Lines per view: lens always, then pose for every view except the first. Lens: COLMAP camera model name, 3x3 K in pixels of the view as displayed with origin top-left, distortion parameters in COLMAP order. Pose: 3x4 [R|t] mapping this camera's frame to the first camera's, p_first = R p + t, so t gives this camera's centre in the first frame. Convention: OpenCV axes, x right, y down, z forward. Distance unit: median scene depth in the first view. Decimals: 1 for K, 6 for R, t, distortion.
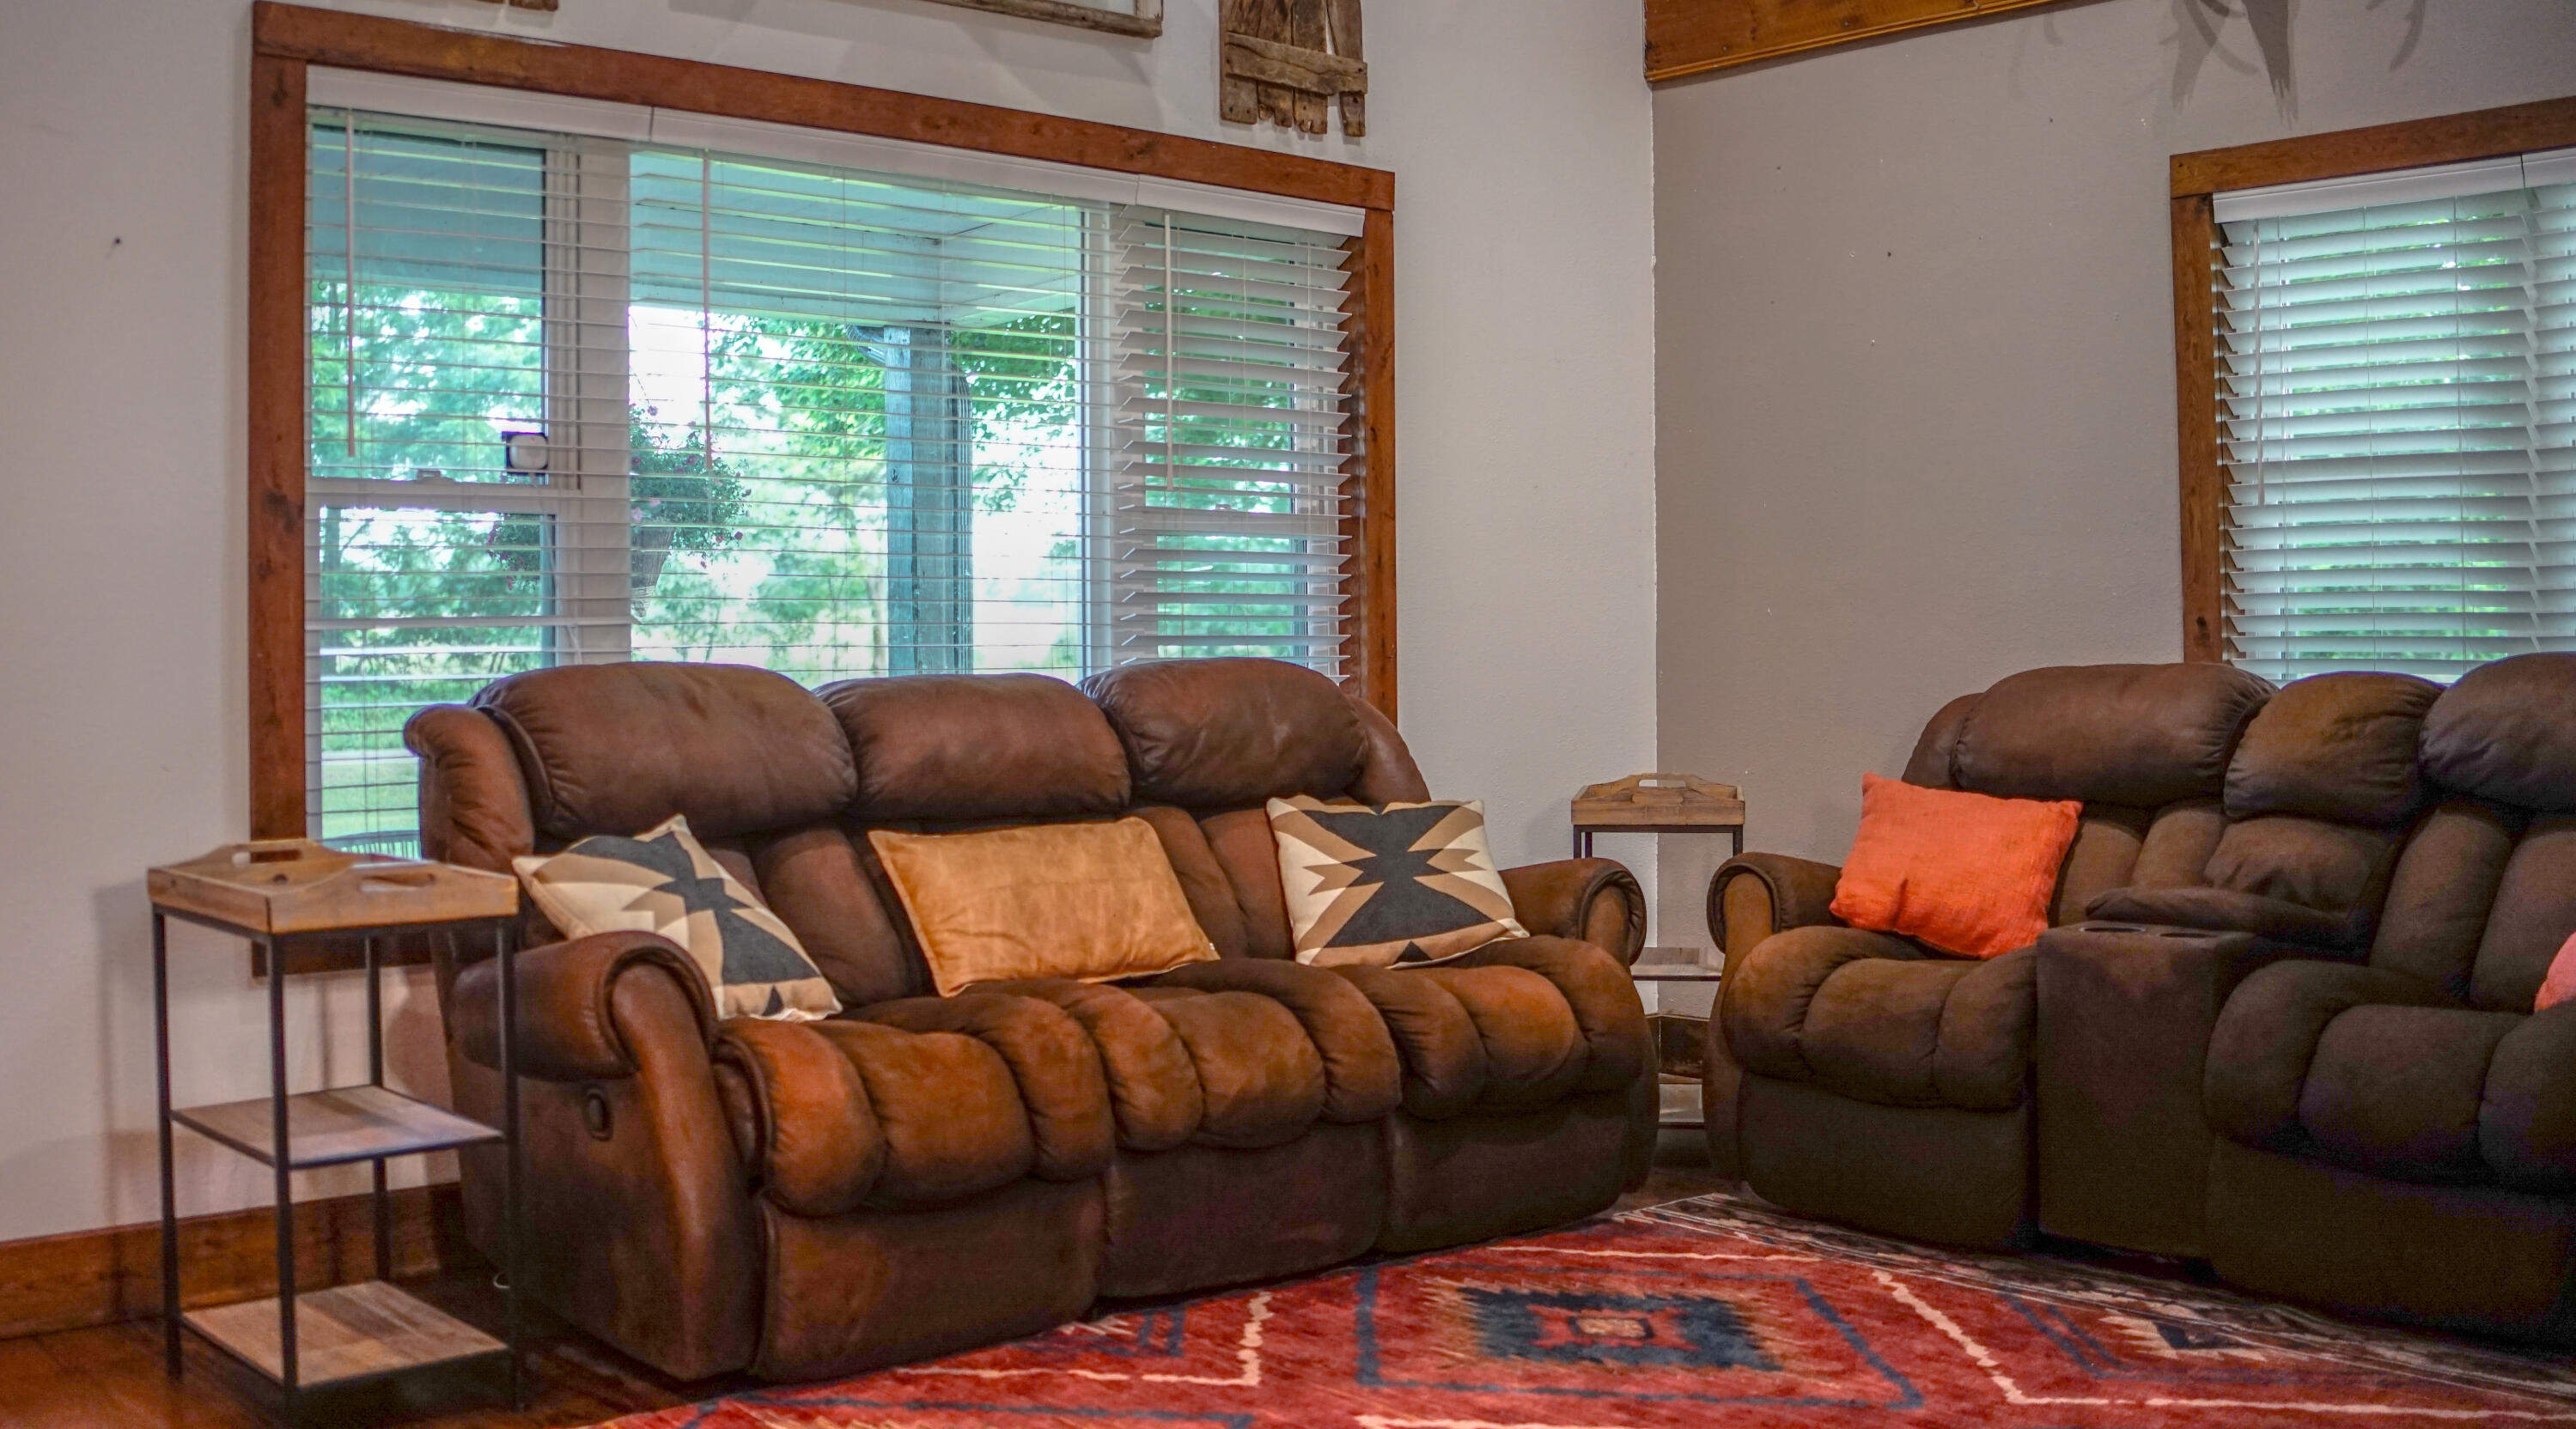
lens RADIAL K [[2620.1, 0, 1283.0], [0, 2620.1, 642.0], [0, 0, 1]] dist [-0.100843, 0.008158]
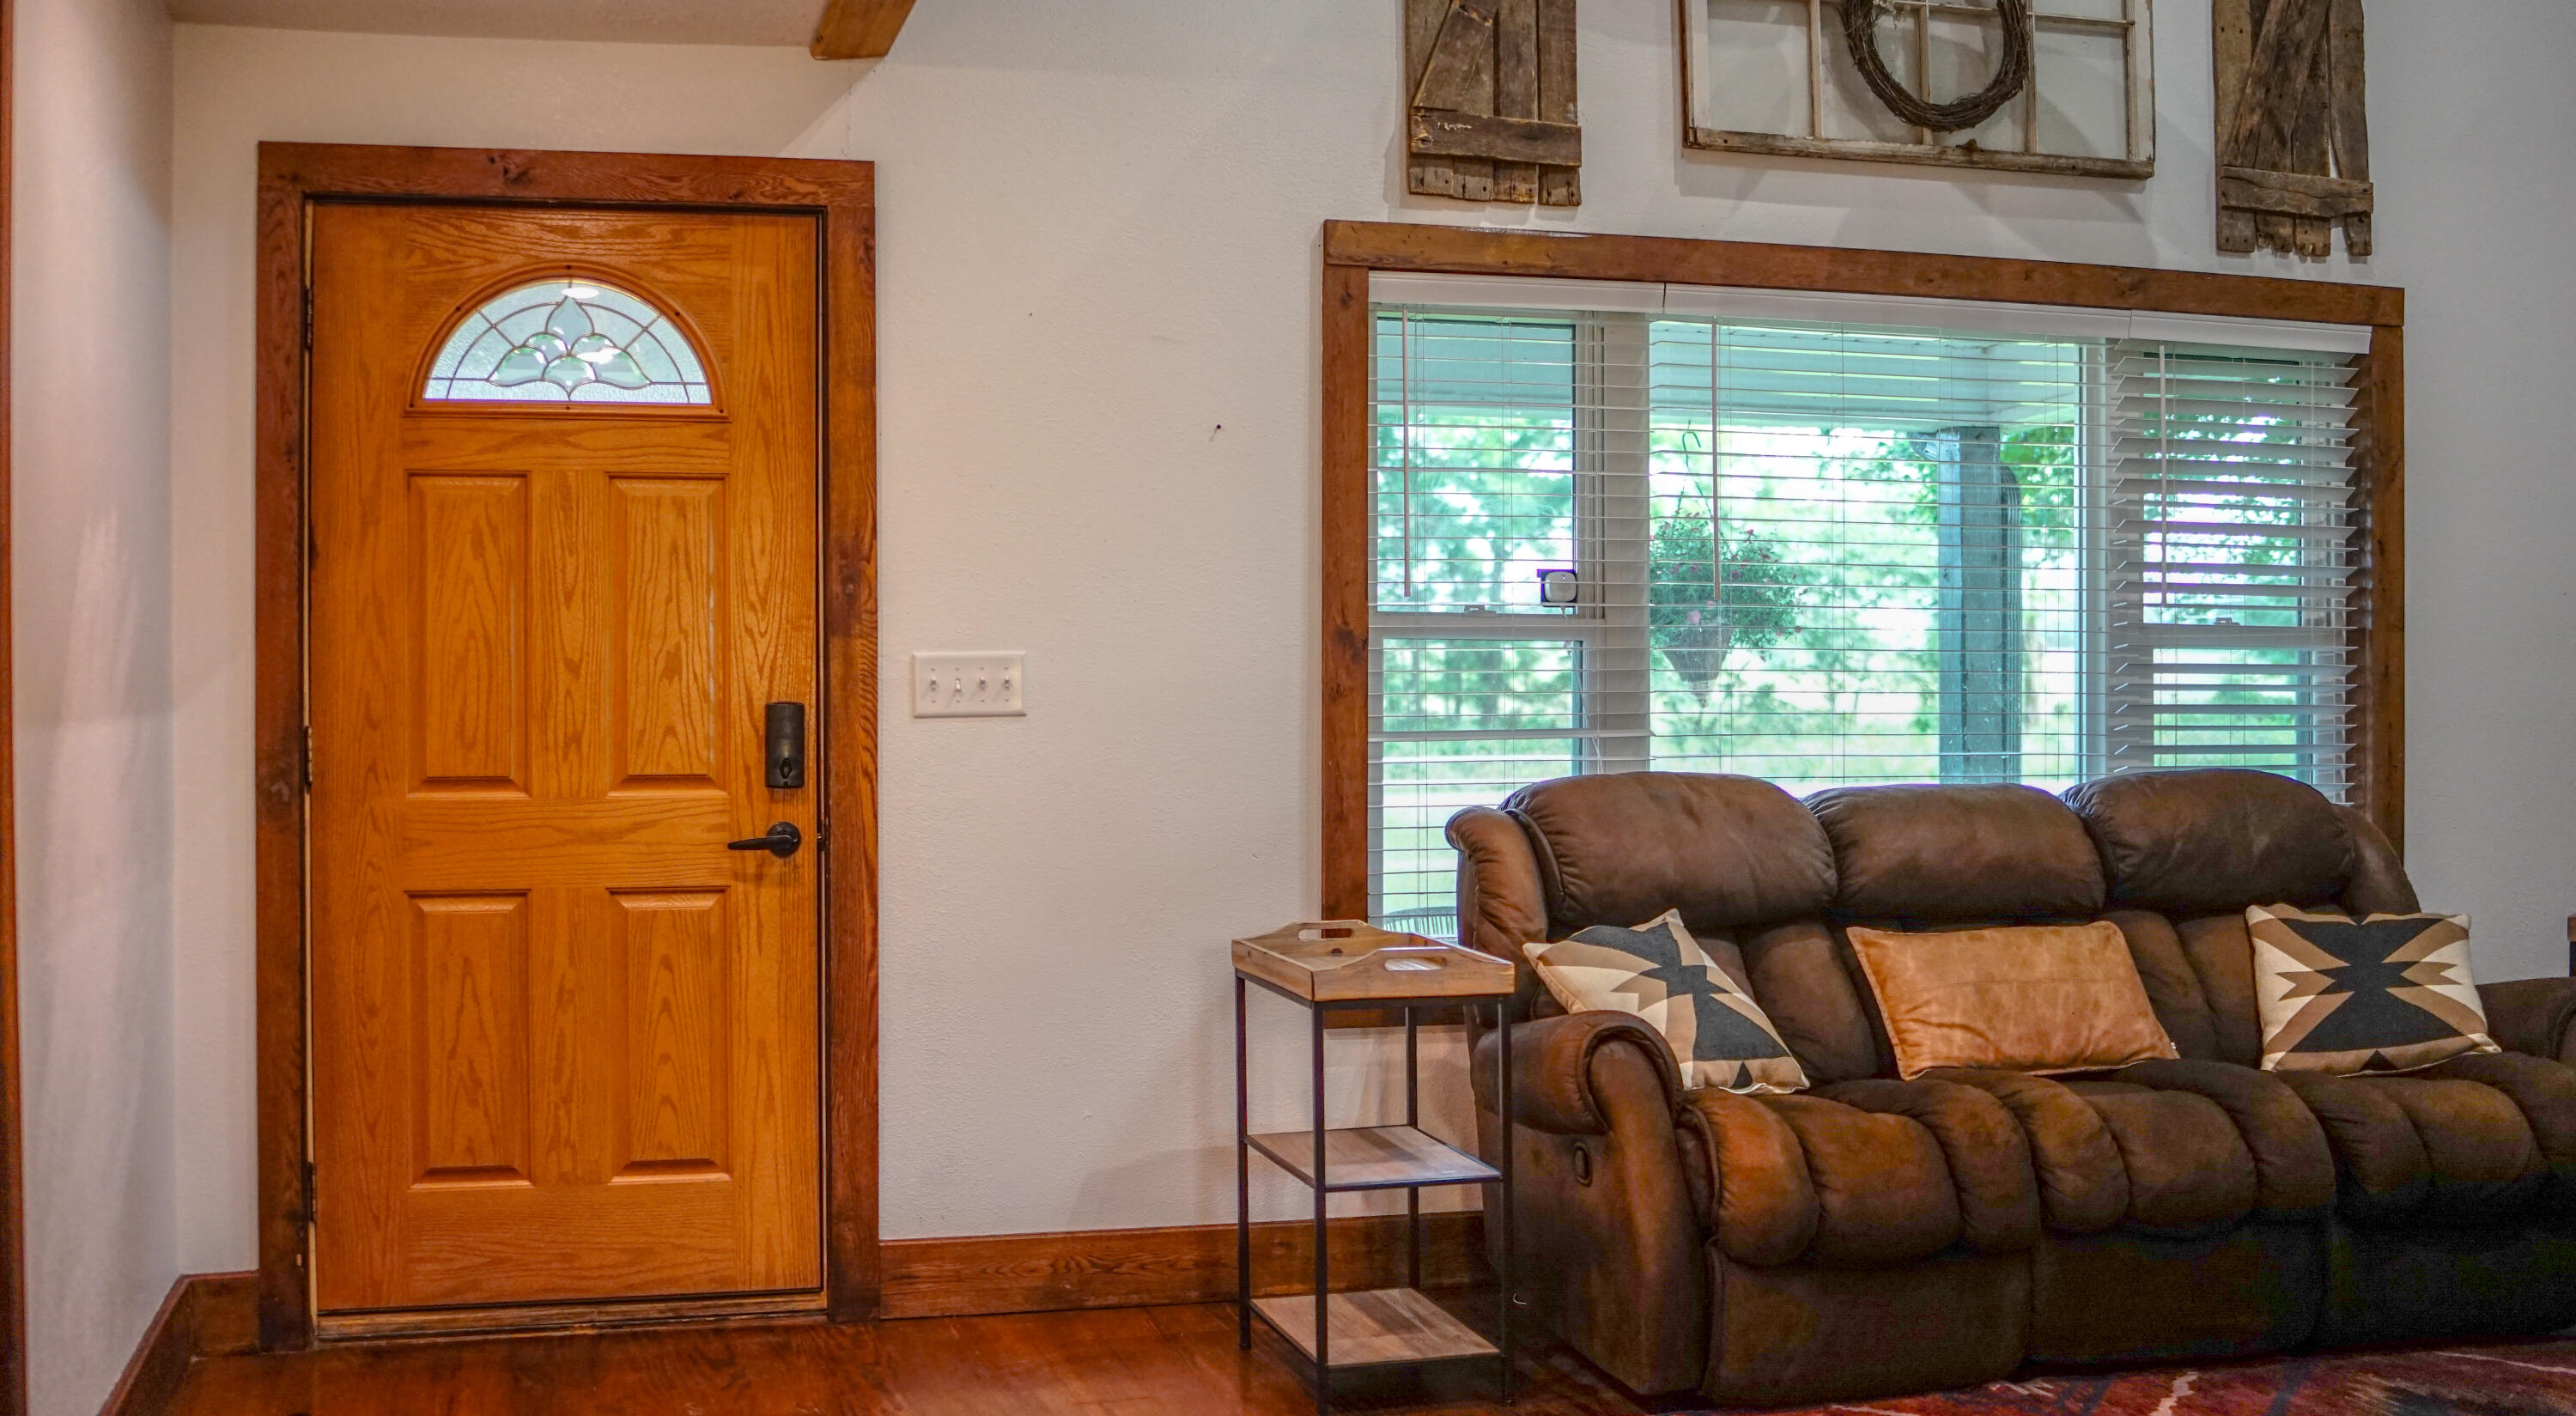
lens RADIAL K [[2611.0, 0, 1248.4], [0, 2611.0, 710.9], [0, 0, 1]] dist [-0.164474, 0.116706]
pose [[0.899383, 0.012811, -0.436973, 0.094243], [-0.009223, 0.999904, 0.010331, -0.029372], [0.437064, -0.005261, 0.899415, -0.106733]]
